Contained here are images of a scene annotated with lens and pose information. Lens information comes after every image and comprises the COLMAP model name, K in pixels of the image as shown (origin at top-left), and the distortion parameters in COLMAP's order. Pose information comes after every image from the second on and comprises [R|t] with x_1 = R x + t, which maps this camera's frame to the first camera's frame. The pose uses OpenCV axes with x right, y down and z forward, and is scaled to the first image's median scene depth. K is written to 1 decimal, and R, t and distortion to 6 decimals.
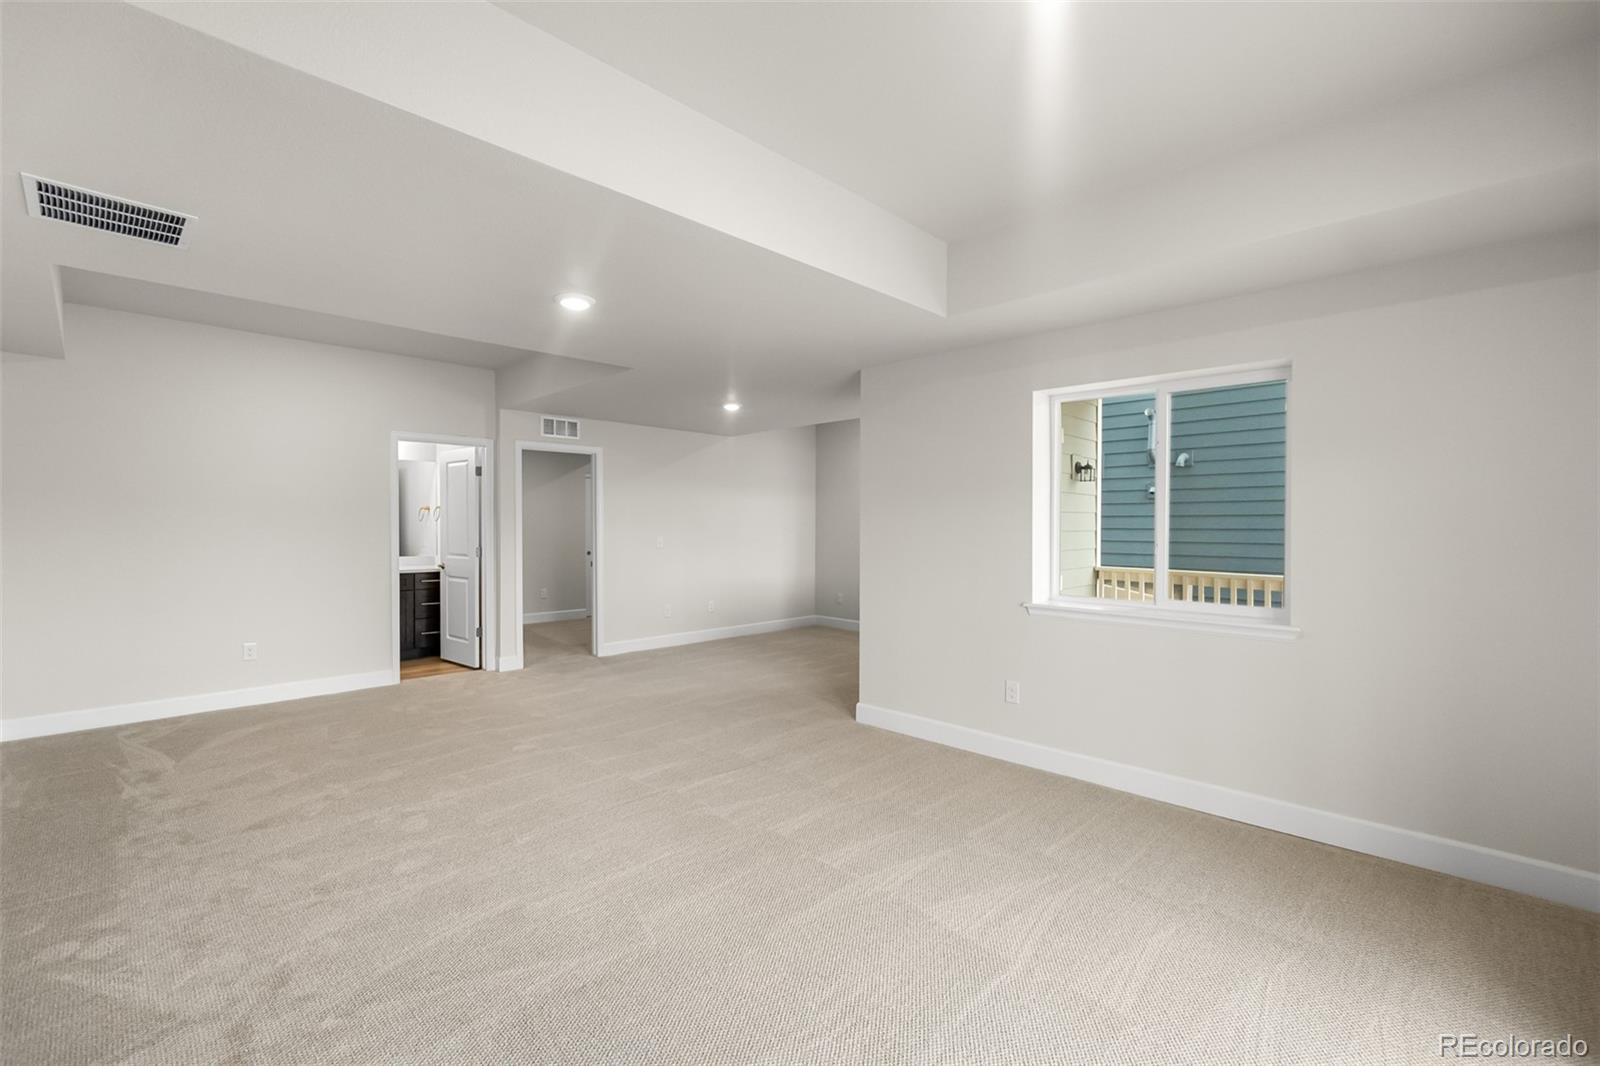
lens RADIAL K [[695.9, 0, 790.3], [0, 695.9, 524.4], [0, 0, 1]] dist [0.000410, 0.000097]
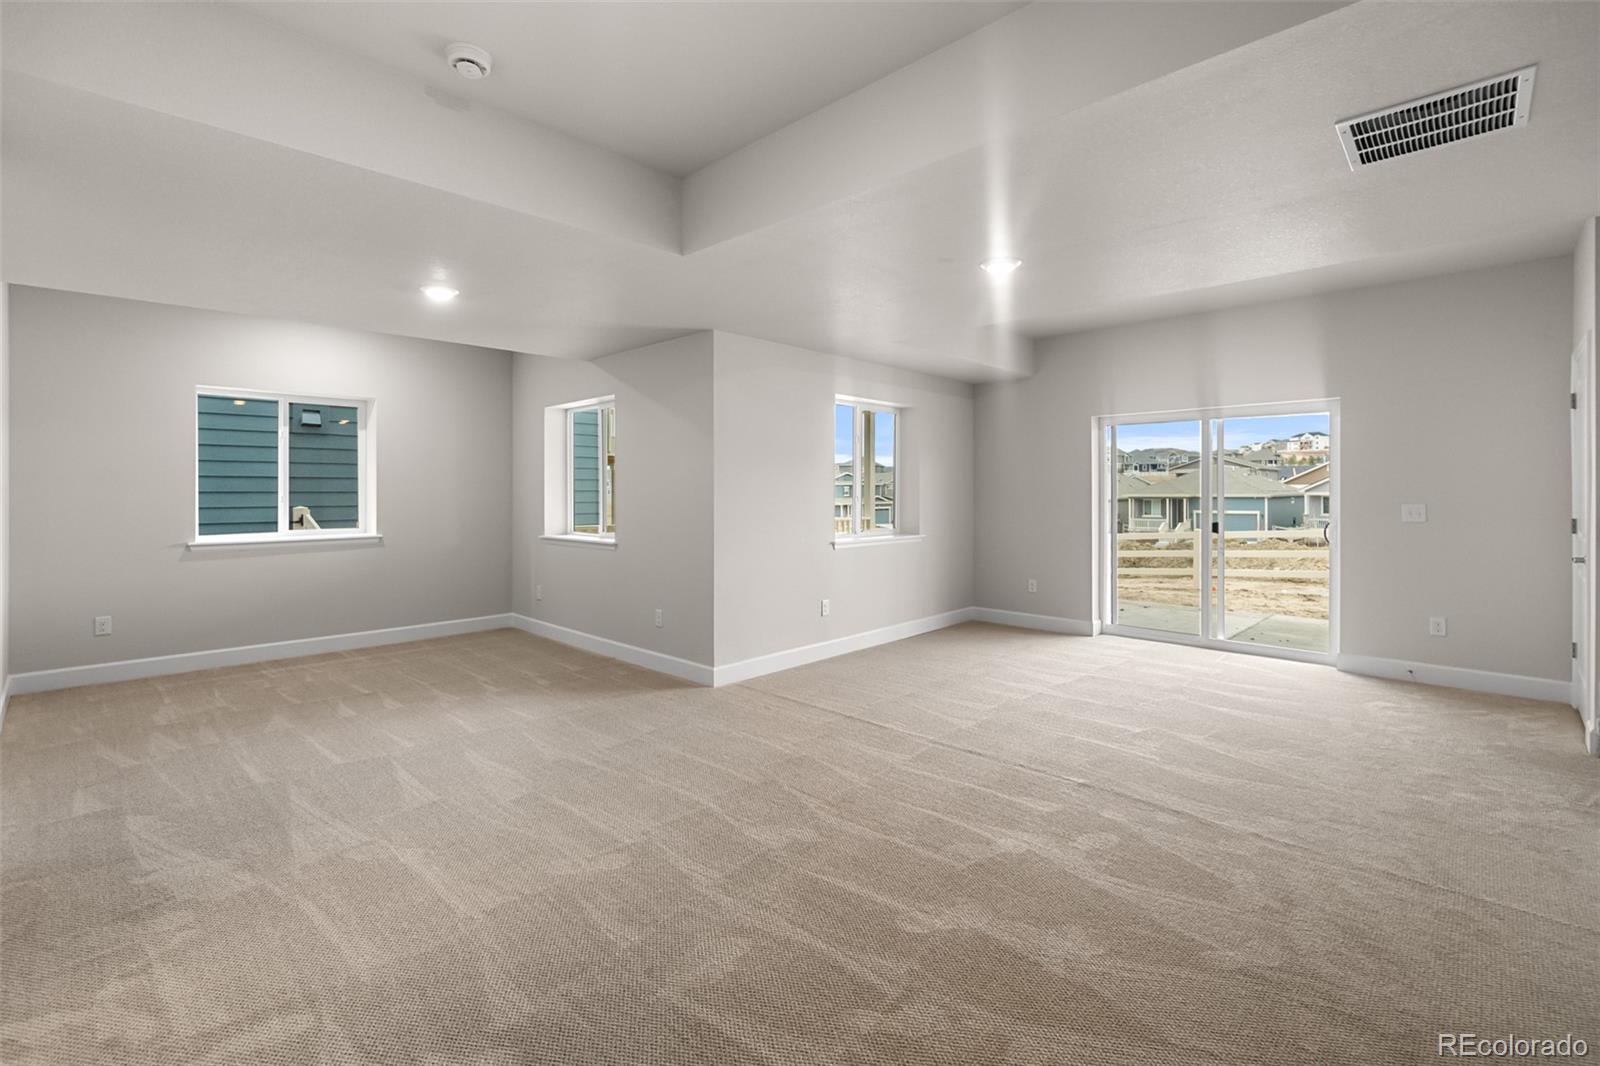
lens RADIAL K [[721.0, 0, 800.6], [0, 721.0, 481.8], [0, 0, 1]] dist [0.000585, 0.000102]
pose [[-0.036729, 0.008451, 0.999290, -1.169635], [0.000862, 0.999964, -0.008425, 0.003054], [-0.999325, 0.000552, -0.036735, 1.157034]]
